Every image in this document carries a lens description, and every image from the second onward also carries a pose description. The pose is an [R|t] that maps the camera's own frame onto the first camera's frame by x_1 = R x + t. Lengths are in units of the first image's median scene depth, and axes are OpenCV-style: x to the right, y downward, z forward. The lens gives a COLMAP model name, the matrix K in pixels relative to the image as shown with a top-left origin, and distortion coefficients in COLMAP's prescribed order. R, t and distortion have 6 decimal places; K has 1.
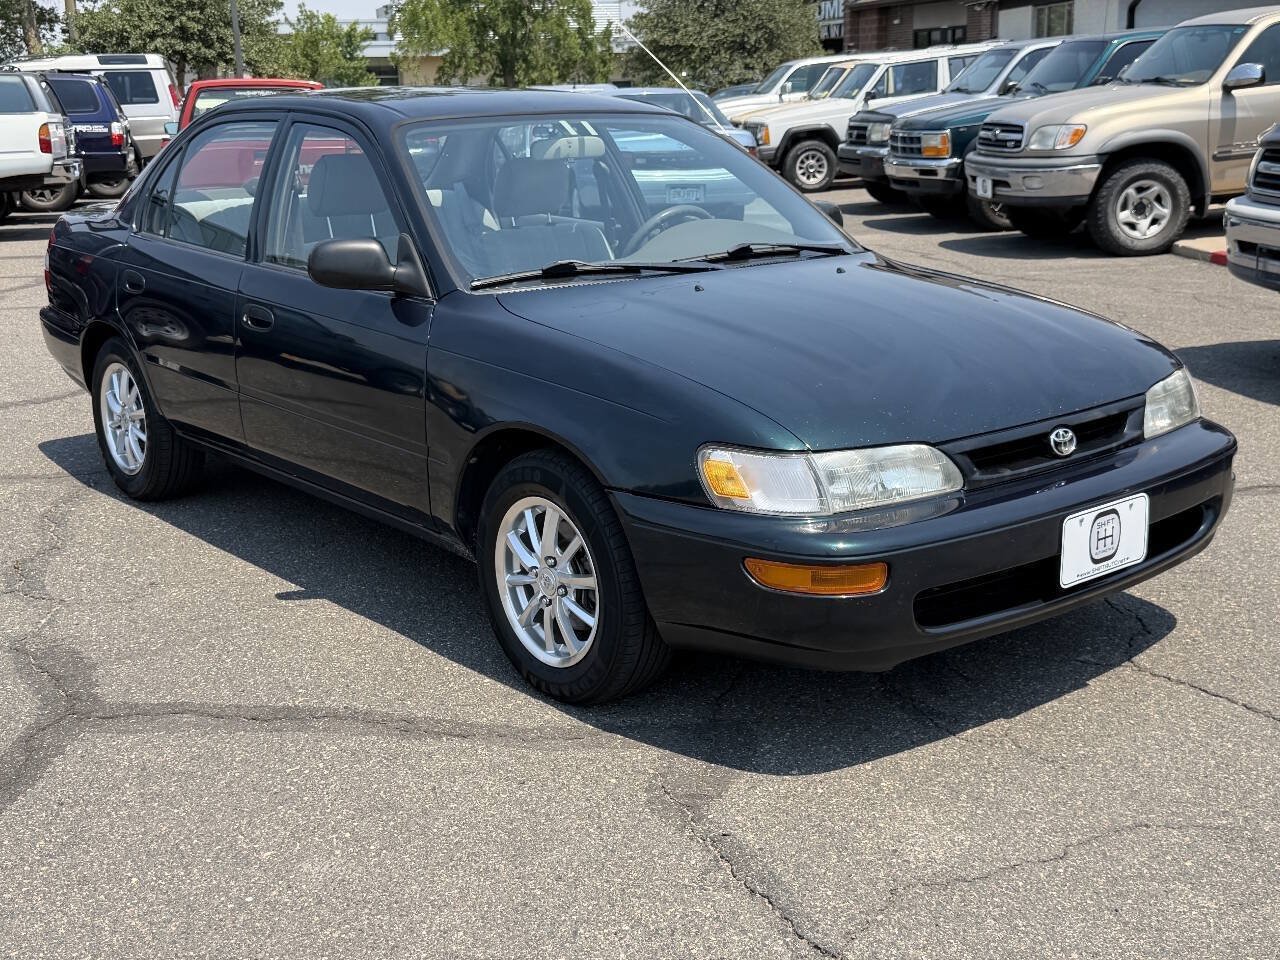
lens RADIAL K [[1460.2, 0, 639.7], [0, 1460.2, 483.6], [0, 0, 1]] dist [0.223271, -0.554011]
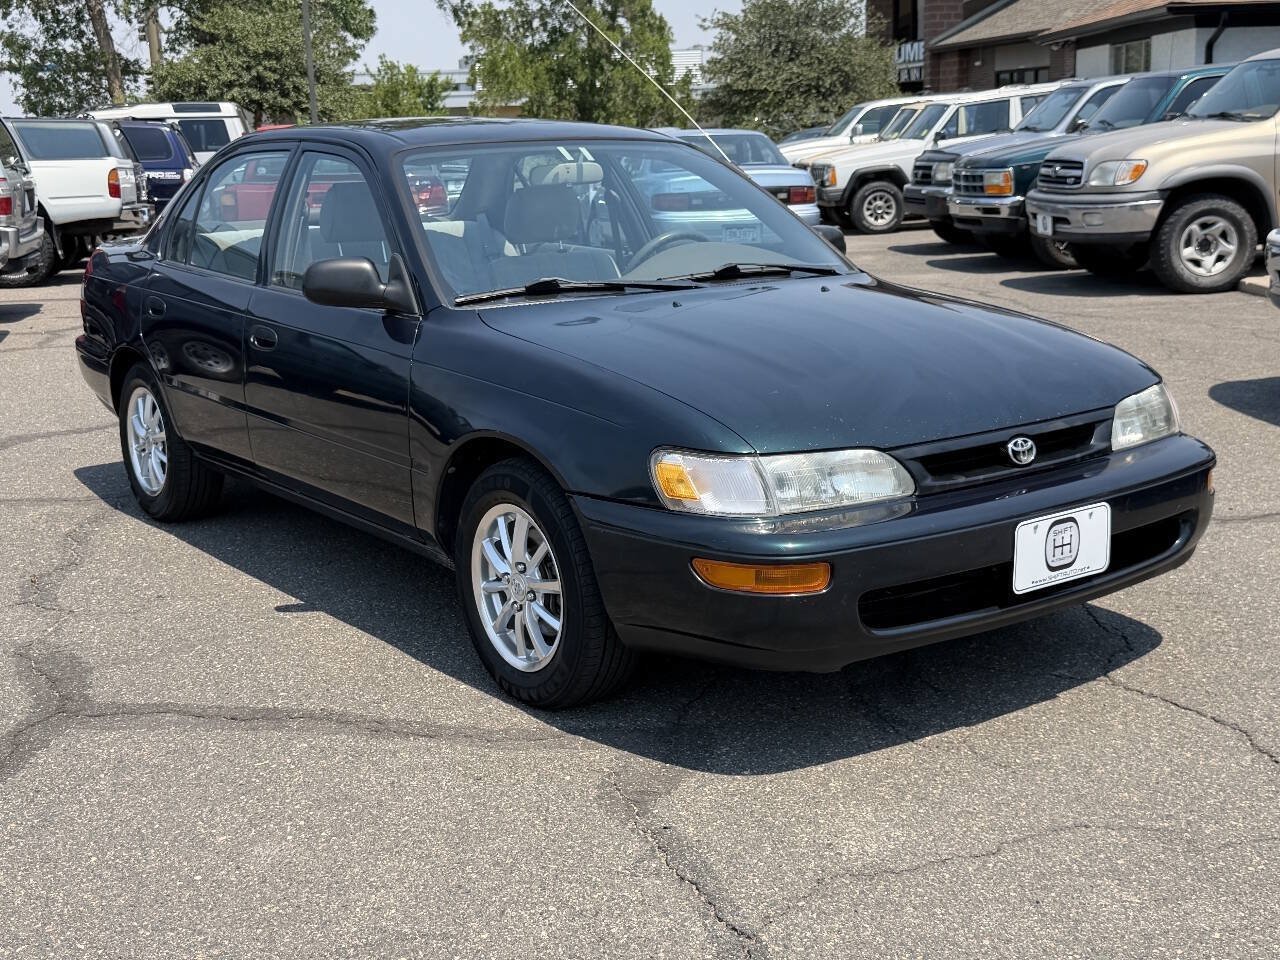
lens RADIAL K [[1495.0, 0, 636.0], [0, 1495.0, 476.5], [0, 0, 1]] dist [0.220359, -0.530168]
pose [[0.998323, 0.004854, -0.057687, 0.022755], [-0.007130, 0.999202, -0.039308, 0.008727], [0.057450, 0.039653, 0.997561, -0.012041]]
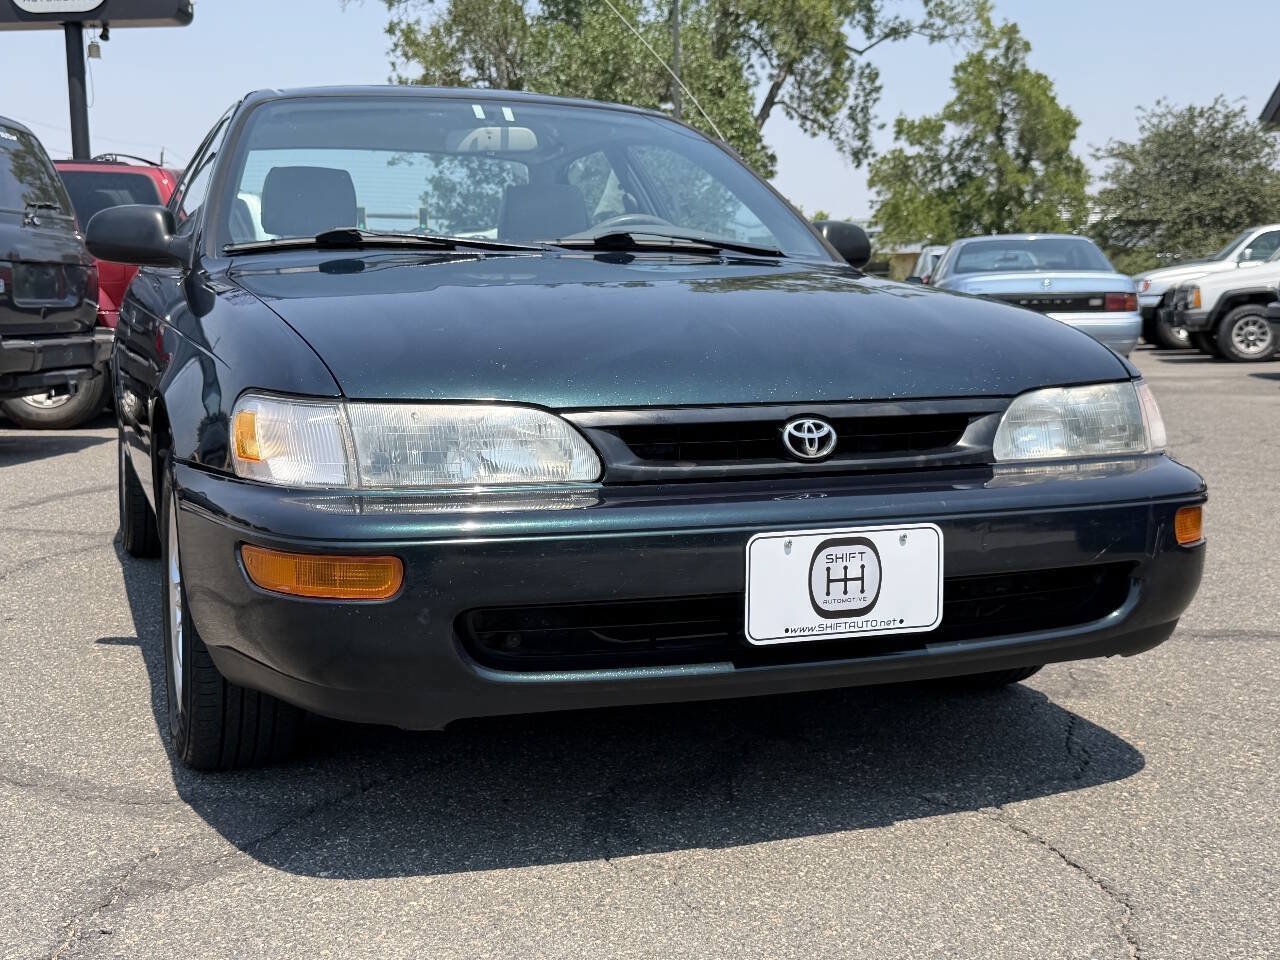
lens RADIAL K [[1498.2, 0, 645.8], [0, 1498.2, 485.2], [0, 0, 1]] dist [0.218558, -0.542300]
pose [[0.946344, 0.052196, -0.318918, 0.119922], [-0.094078, 0.988623, -0.117361, 0.022273], [0.309164, 0.141067, 0.940488, 0.091423]]
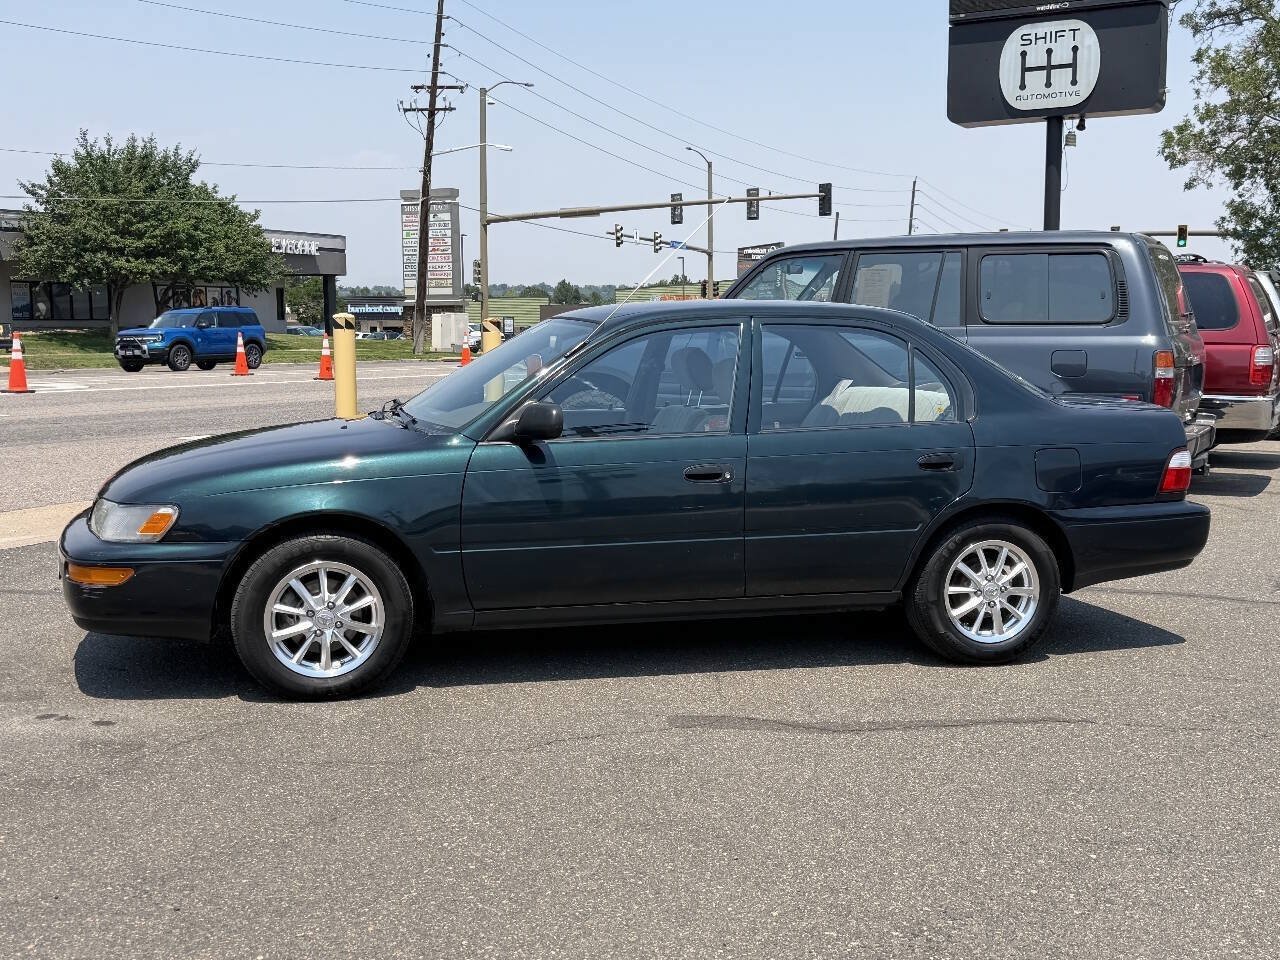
lens RADIAL K [[1495.0, 0, 636.0], [0, 1495.0, 476.5], [0, 0, 1]] dist [0.220359, -0.530168]
pose [[0.706107, 0.095744, -0.701603, 0.002051], [-0.196286, 0.978454, -0.064022, 0.037104], [0.680357, 0.182922, 0.709686, -0.133776]]
